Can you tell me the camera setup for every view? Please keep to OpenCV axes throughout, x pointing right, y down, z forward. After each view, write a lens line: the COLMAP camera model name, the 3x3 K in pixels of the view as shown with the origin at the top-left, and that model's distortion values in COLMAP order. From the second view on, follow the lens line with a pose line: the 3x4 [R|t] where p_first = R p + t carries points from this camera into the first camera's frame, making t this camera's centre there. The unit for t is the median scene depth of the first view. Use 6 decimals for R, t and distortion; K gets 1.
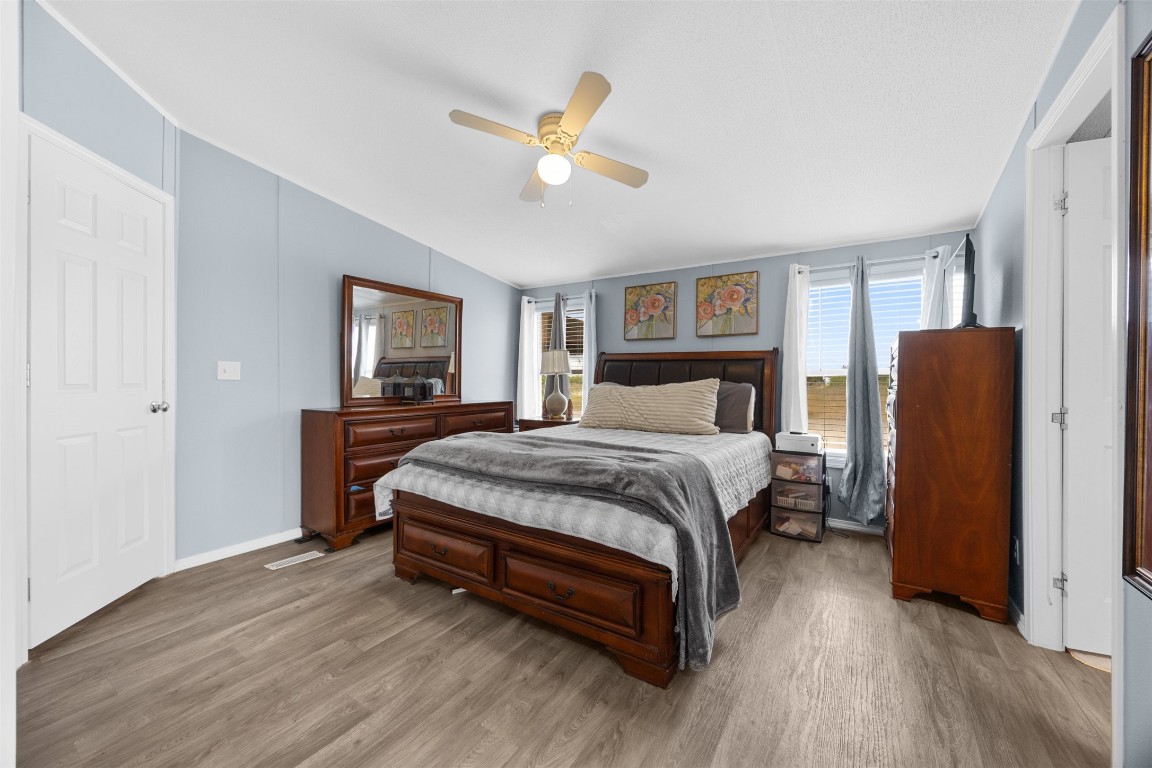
lens RADIAL K [[436.5, 0, 582.0], [0, 436.5, 383.2], [0, 0, 1]] dist [-0.006086, -0.000126]
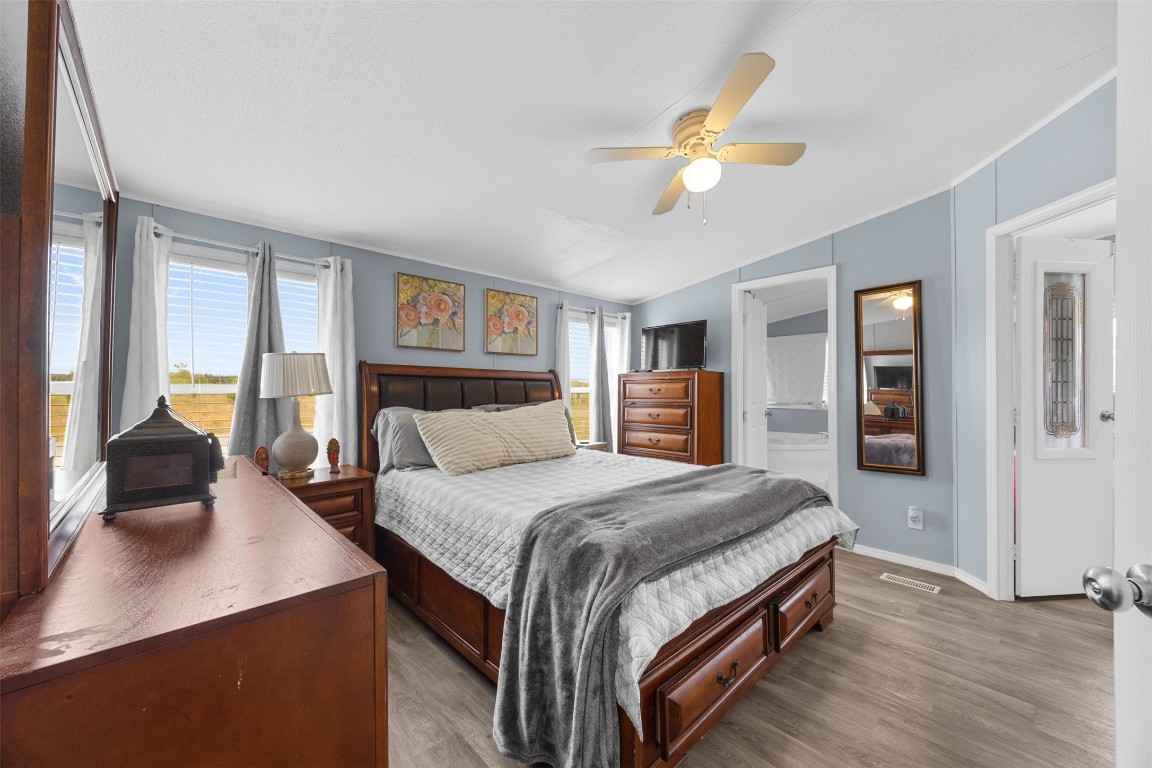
lens RADIAL K [[436.5, 0, 582.0], [0, 436.5, 383.2], [0, 0, 1]] dist [-0.006086, -0.000126]
pose [[0.223370, -0.008124, 0.974700, -0.748178], [-0.008641, 0.999909, 0.010314, -0.067657], [-0.974695, -0.010726, 0.223280, 0.768963]]
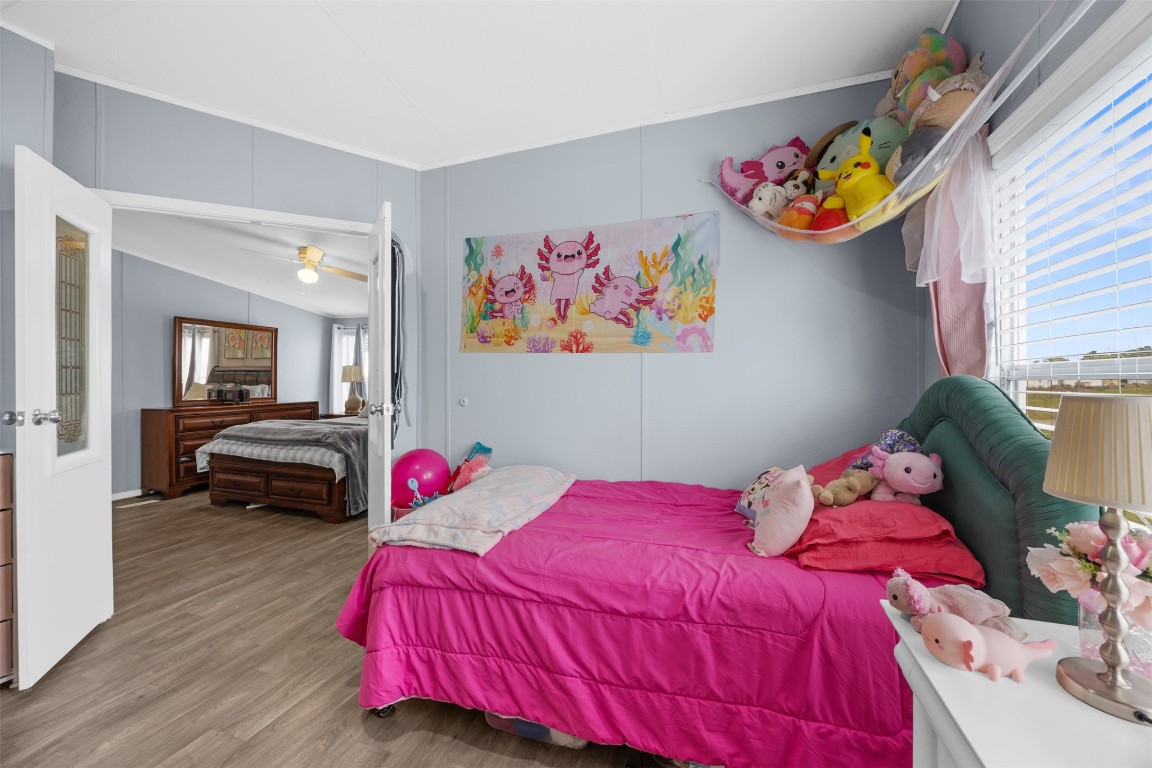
lens RADIAL K [[436.5, 0, 582.0], [0, 436.5, 383.2], [0, 0, 1]] dist [-0.006086, -0.000126]
pose [[0.969537, -0.002087, 0.244935, 0.443793], [0.002120, 0.999998, 0.000129, -0.022319], [-0.244935, 0.000394, 0.969539, -0.788446]]
